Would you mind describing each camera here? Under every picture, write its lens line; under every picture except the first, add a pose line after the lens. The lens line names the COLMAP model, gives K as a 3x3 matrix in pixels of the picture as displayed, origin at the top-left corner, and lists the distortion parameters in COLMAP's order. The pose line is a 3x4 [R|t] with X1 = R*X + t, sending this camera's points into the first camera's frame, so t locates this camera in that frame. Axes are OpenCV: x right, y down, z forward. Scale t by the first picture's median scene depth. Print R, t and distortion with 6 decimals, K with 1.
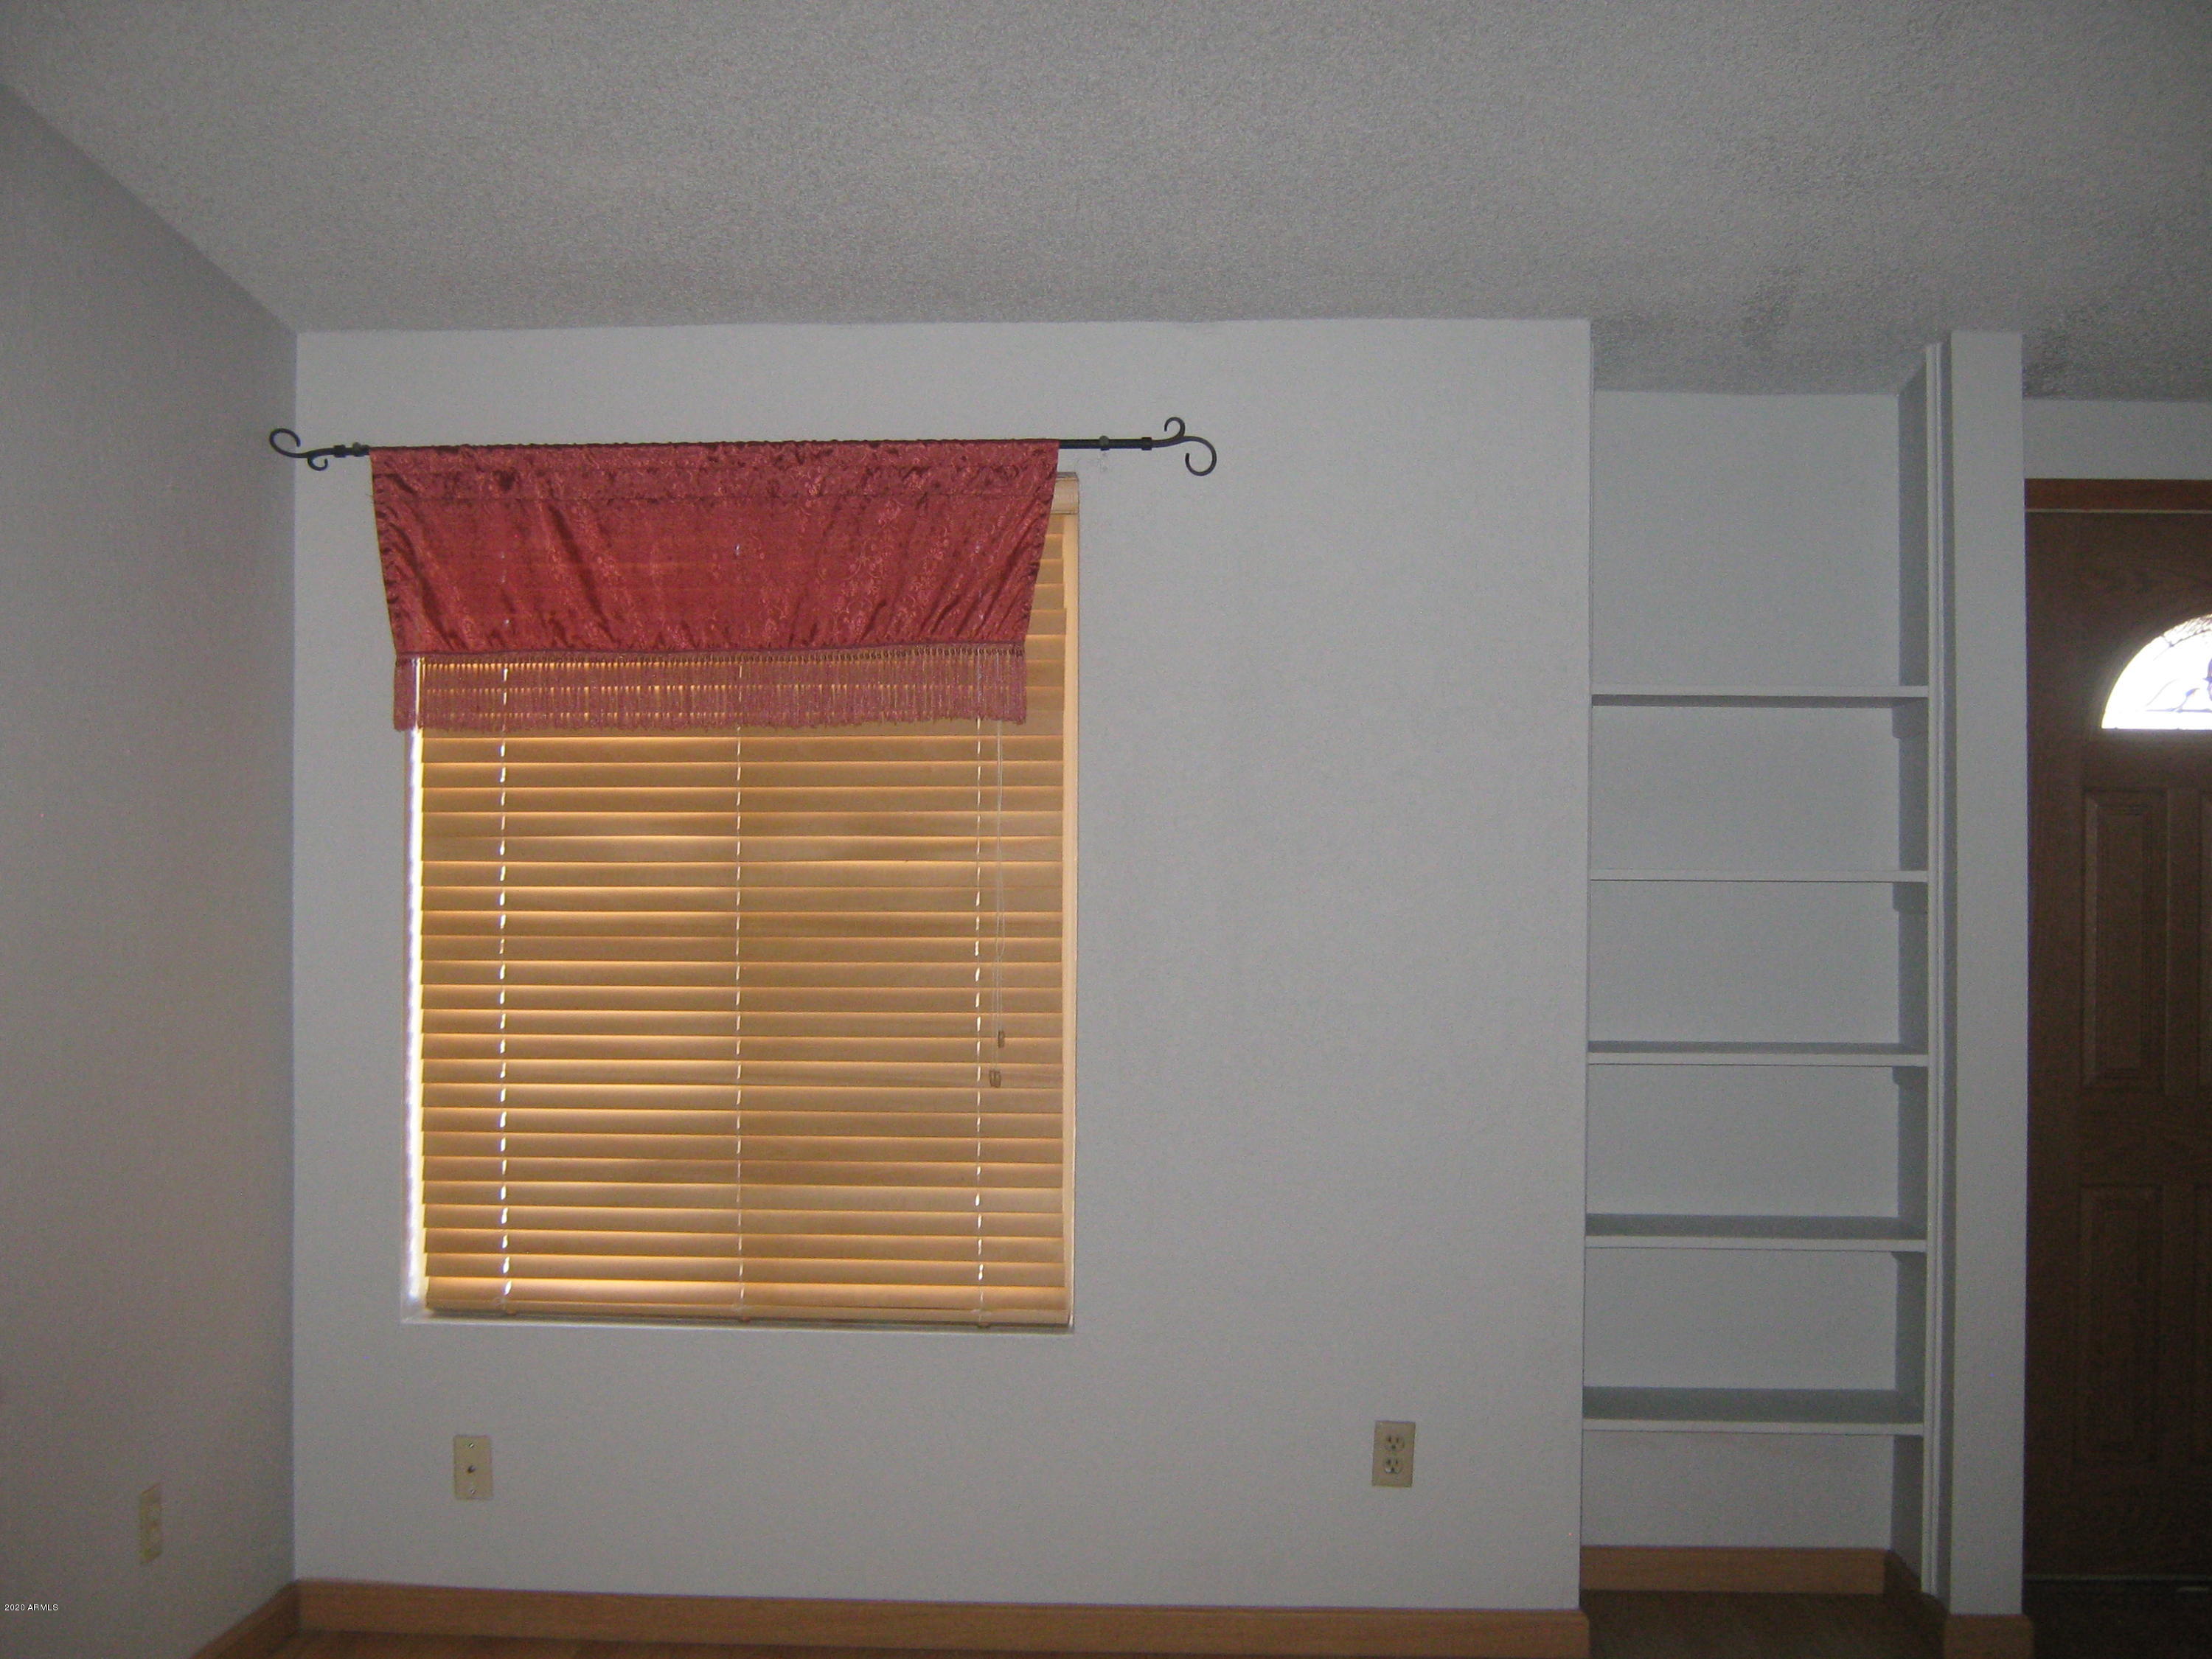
lens RADIAL K [[2480.1, 0, 1110.9], [0, 2480.1, 847.8], [0, 0, 1]] dist [-0.092129, 0.000000]
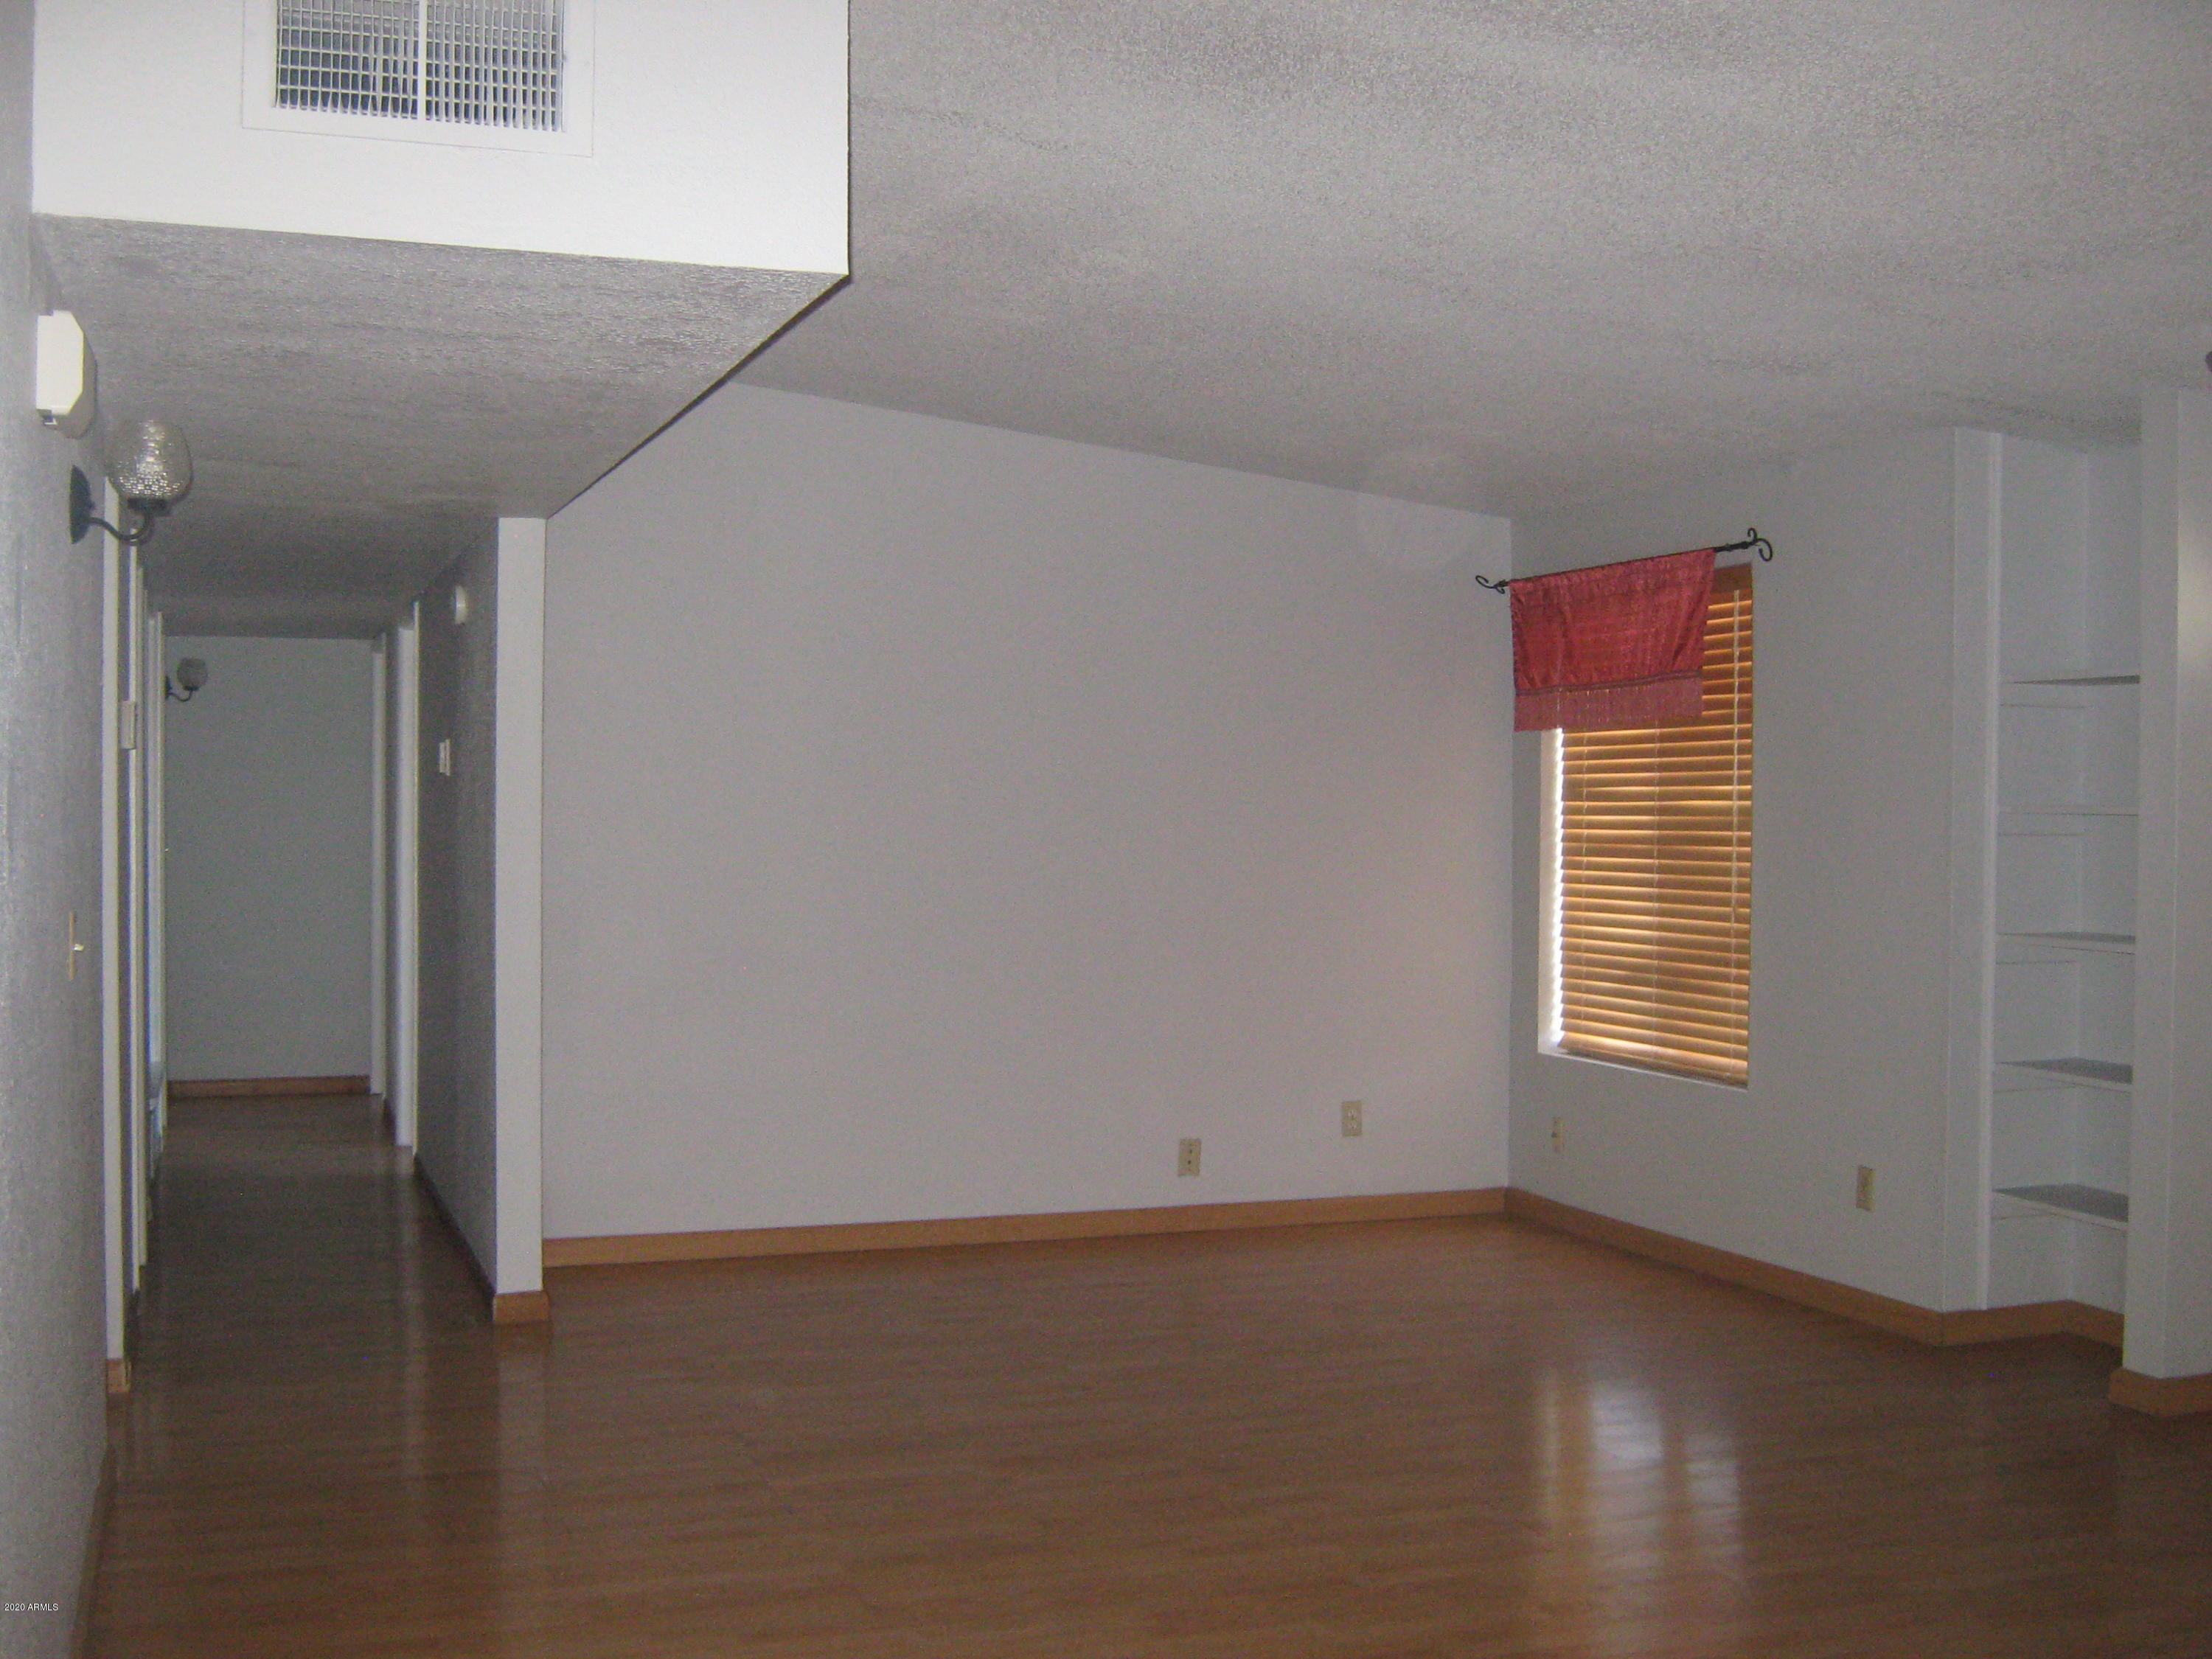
lens RADIAL K [[2480.1, 0, 1106.6], [0, 2480.1, 829.2], [0, 0, 1]] dist [-0.092129, 0.000000]
pose [[0.399171, 0.007772, -0.916843, 1.252988], [0.000059, 0.999964, 0.008502, 0.010065], [0.916876, -0.003448, 0.399156, -0.035894]]
